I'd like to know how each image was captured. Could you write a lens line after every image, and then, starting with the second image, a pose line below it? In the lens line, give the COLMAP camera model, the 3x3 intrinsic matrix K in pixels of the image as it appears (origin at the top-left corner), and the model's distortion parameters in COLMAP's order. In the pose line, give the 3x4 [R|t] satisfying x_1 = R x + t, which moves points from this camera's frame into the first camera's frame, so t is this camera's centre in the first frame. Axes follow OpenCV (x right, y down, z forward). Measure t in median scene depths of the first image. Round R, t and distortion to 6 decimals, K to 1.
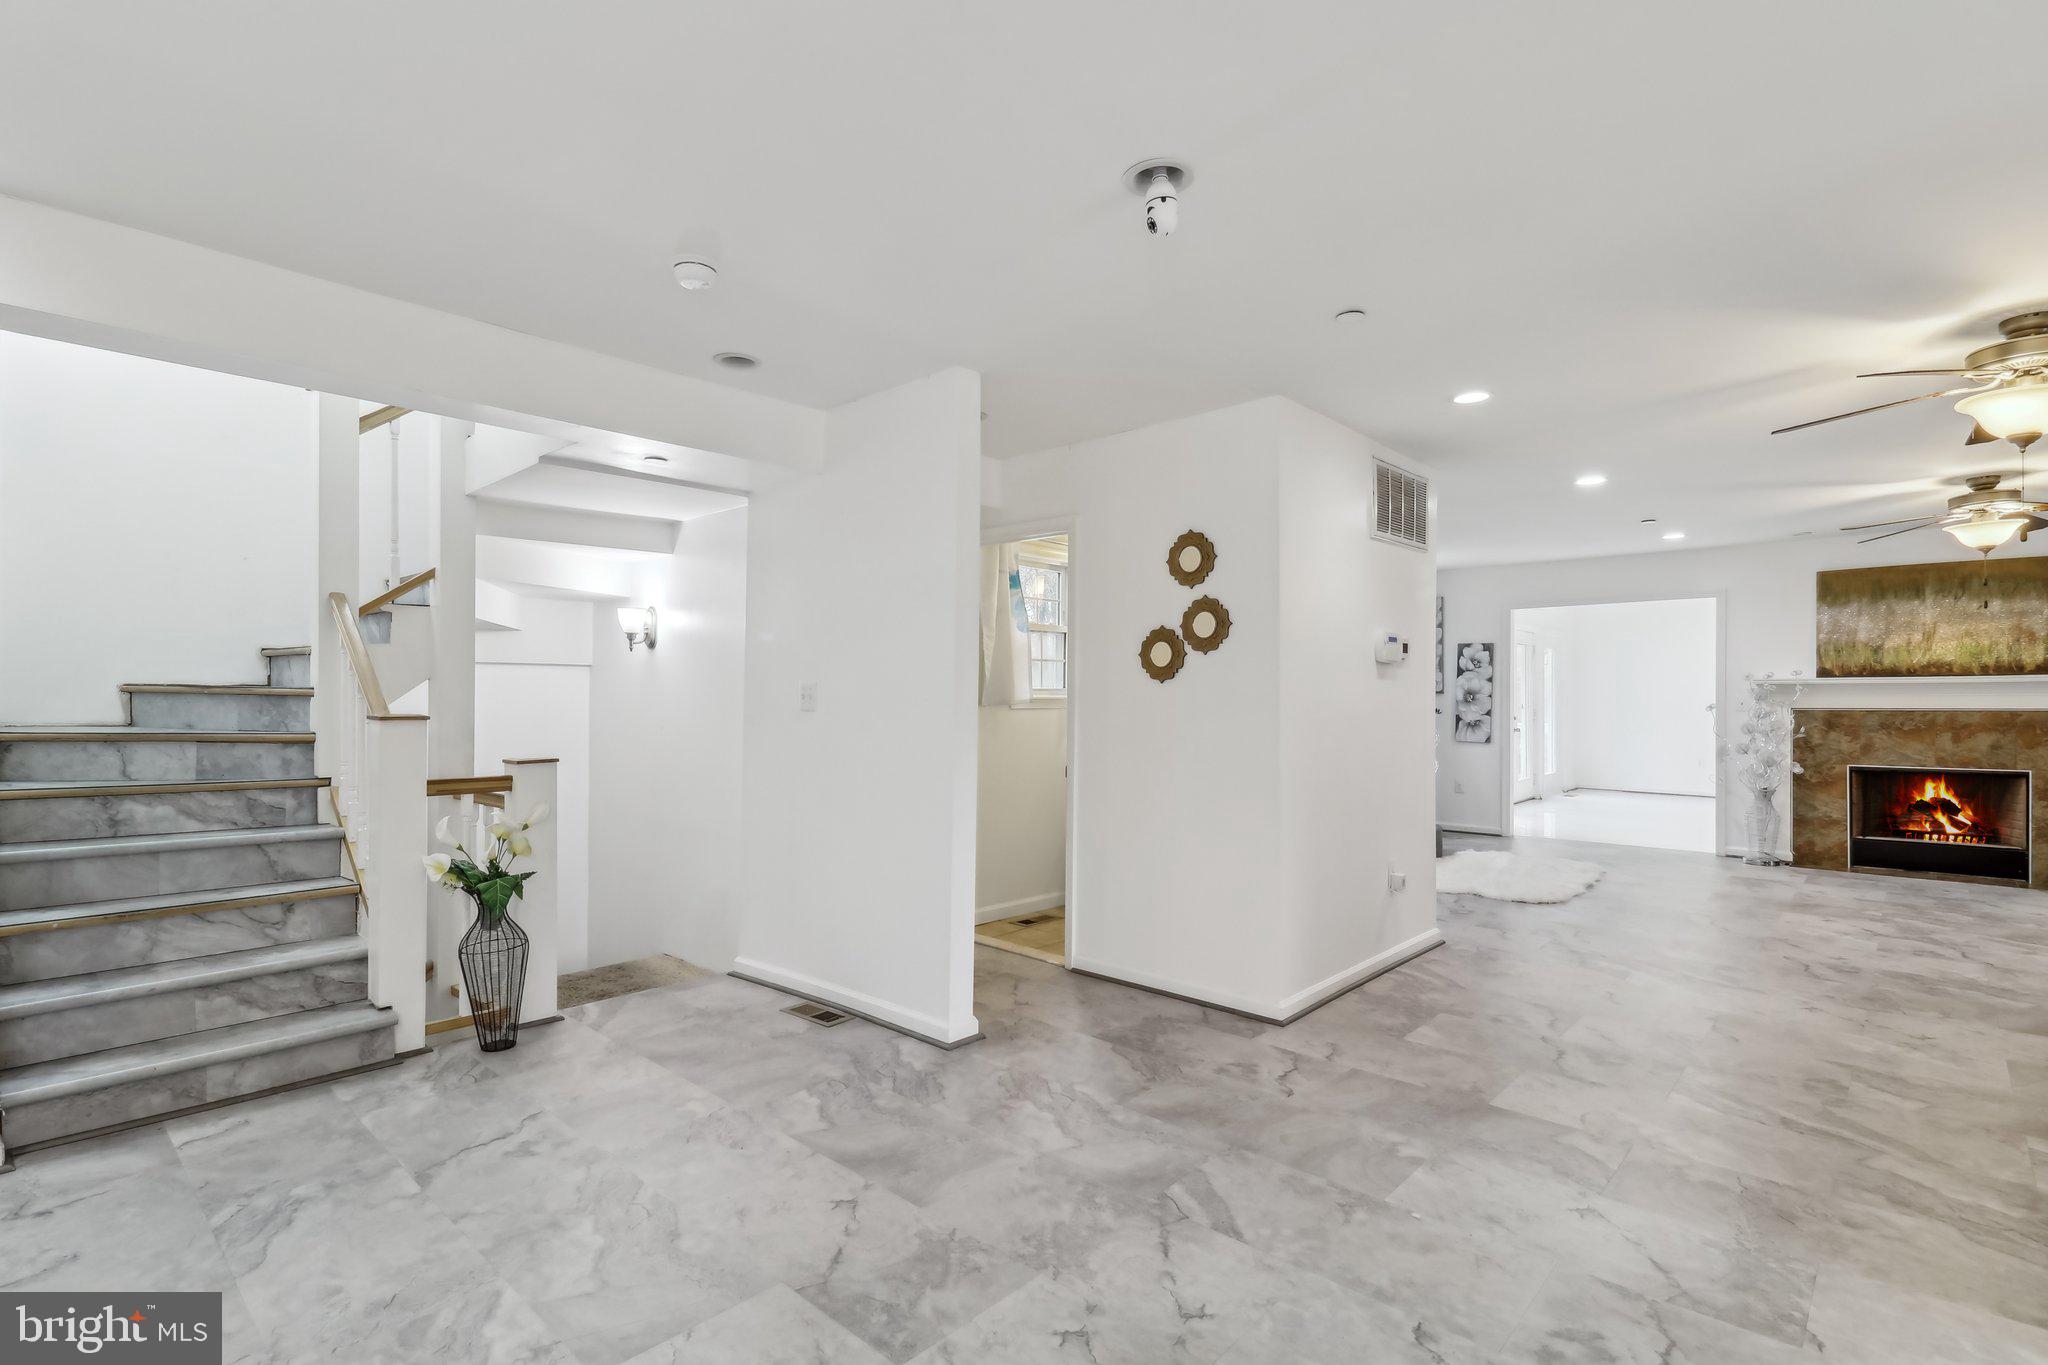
lens RADIAL K [[962.7, 0, 1002.1], [0, 962.7, 695.5], [0, 0, 1]] dist [0.004184, -0.008944]
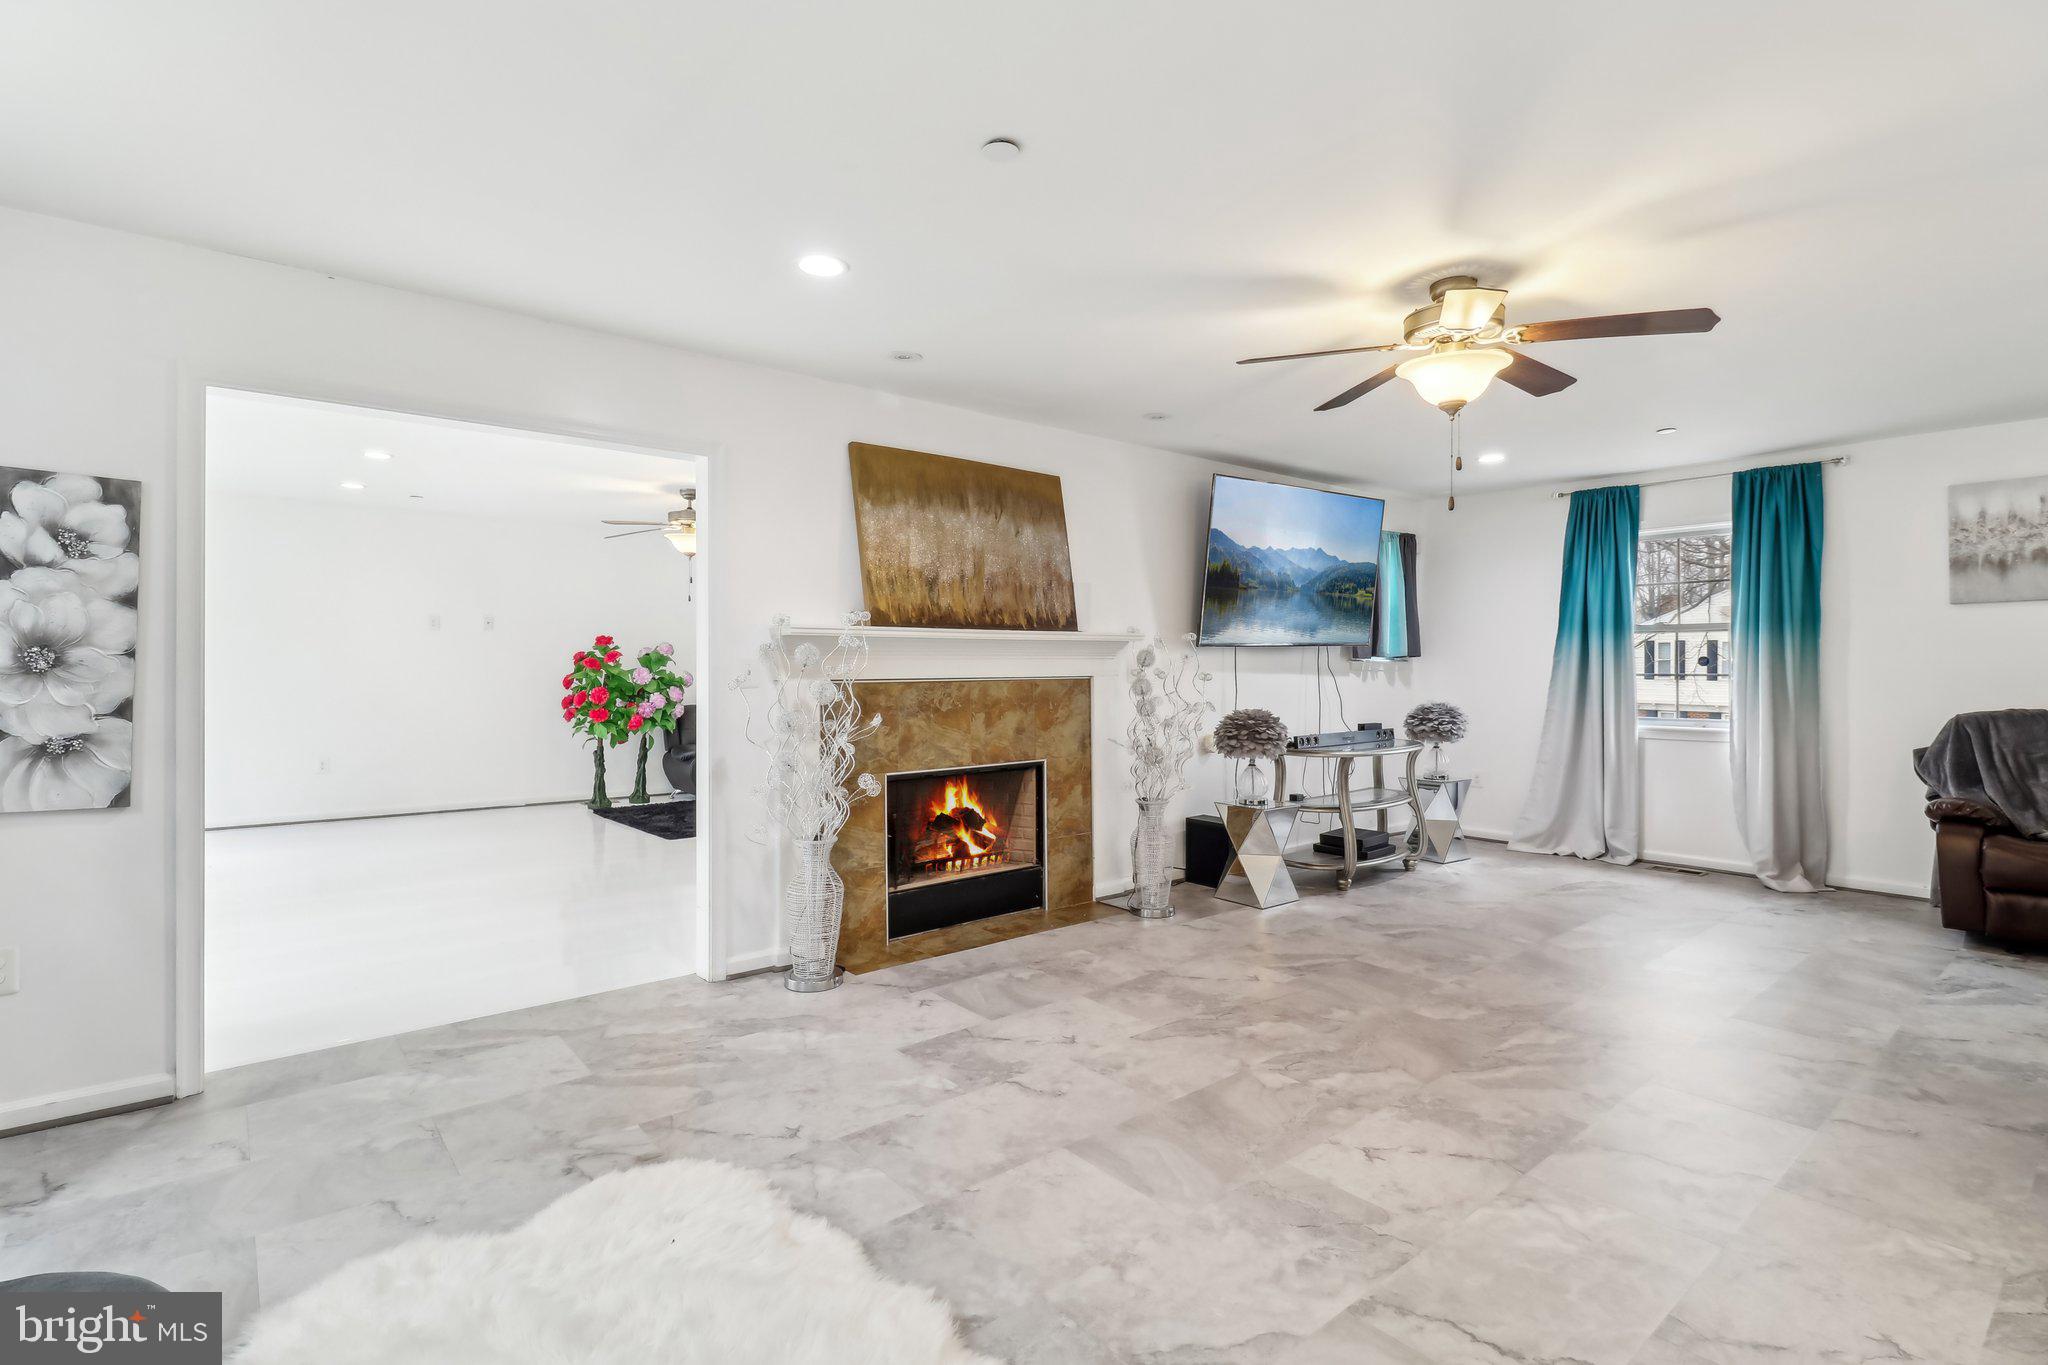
lens RADIAL K [[969.3, 0, 1018.3], [0, 969.3, 663.4], [0, 0, 1]] dist [0.017276, -0.010187]
pose [[0.125533, -0.000689, 0.992089, 0.306974], [-0.004440, 0.999989, 0.001256, 0.002583], [-0.992080, -0.004563, 0.125529, 0.890164]]
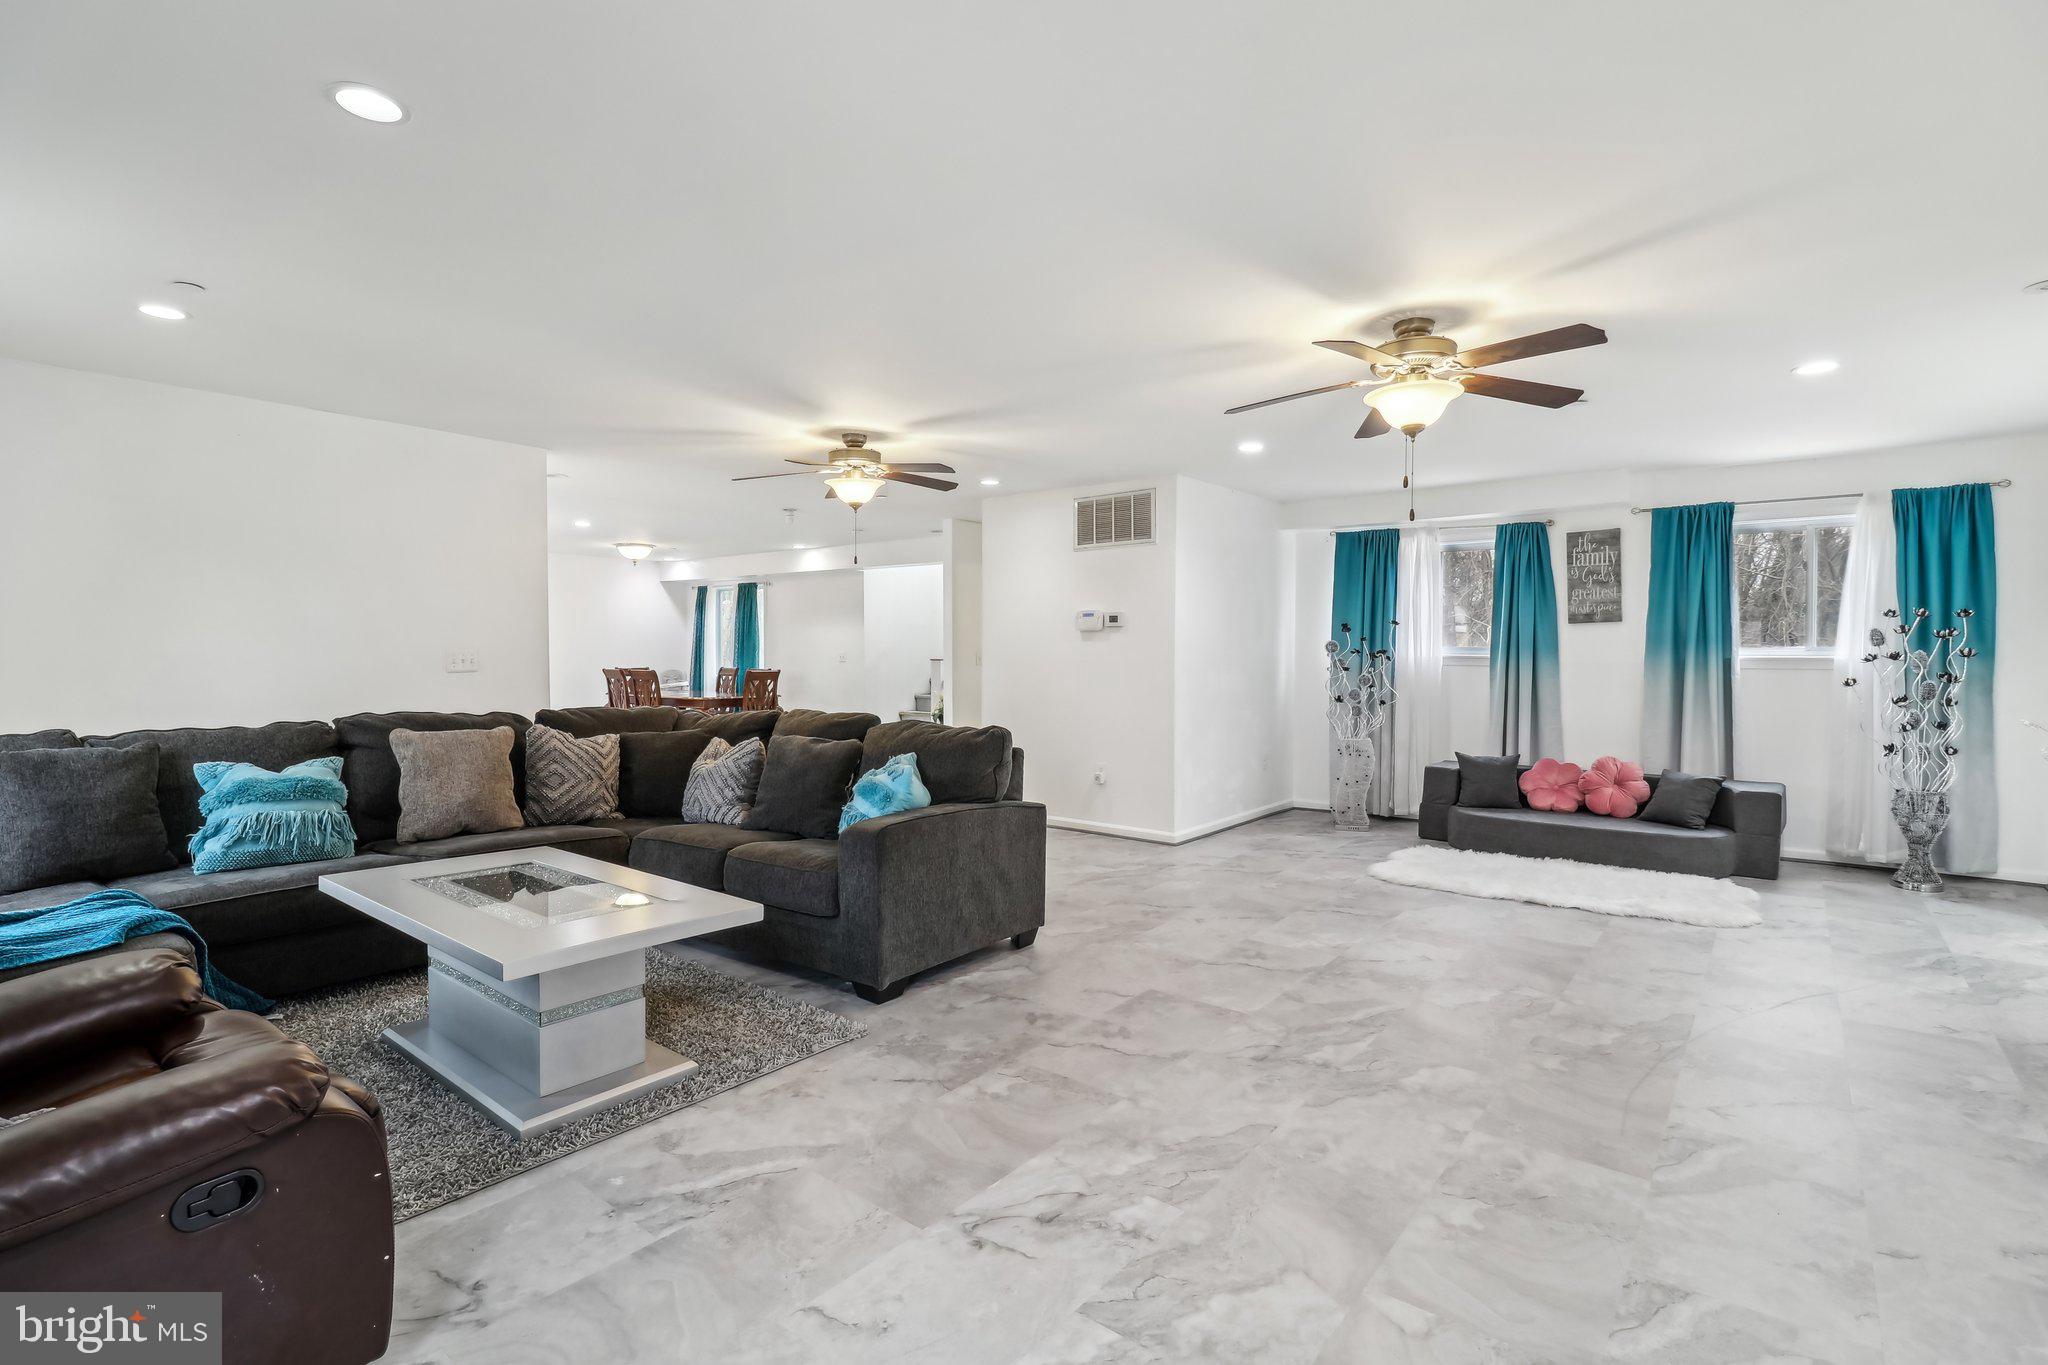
lens RADIAL K [[956.1, 0, 1029.2], [0, 956.1, 668.2], [0, 0, 1]] dist [0.002016, -0.010517]
pose [[0.086520, 0.017035, -0.996104, 1.256005], [-0.001207, 0.999855, 0.016994, 0.001363], [0.996249, -0.000268, 0.086528, 0.507639]]
